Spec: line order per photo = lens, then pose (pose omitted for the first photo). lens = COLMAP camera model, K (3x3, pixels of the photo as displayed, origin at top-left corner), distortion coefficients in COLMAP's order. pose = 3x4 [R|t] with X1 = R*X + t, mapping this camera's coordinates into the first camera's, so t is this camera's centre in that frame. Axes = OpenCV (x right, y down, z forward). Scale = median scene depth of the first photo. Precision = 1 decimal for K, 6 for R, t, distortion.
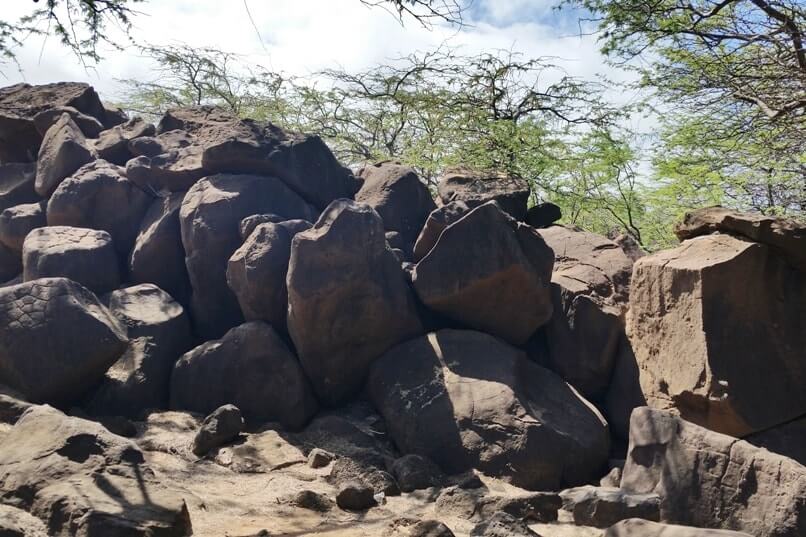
lens RADIAL K [[842.3, 0, 440.2], [0, 842.3, 233.3], [0, 0, 1]] dist [0.159106, -0.359874]
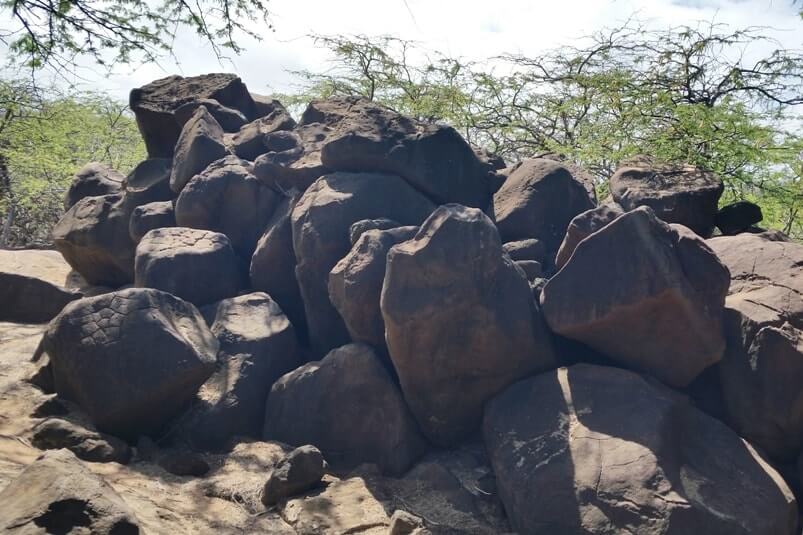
lens RADIAL K [[839.1, 0, 438.6], [0, 839.1, 232.4], [0, 0, 1]] dist [0.159106, -0.359874]
pose [[0.966614, 0.018943, -0.255534, 0.075682], [-0.014883, 0.999731, 0.017816, -0.024508], [0.255803, -0.013418, 0.966636, 0.173190]]
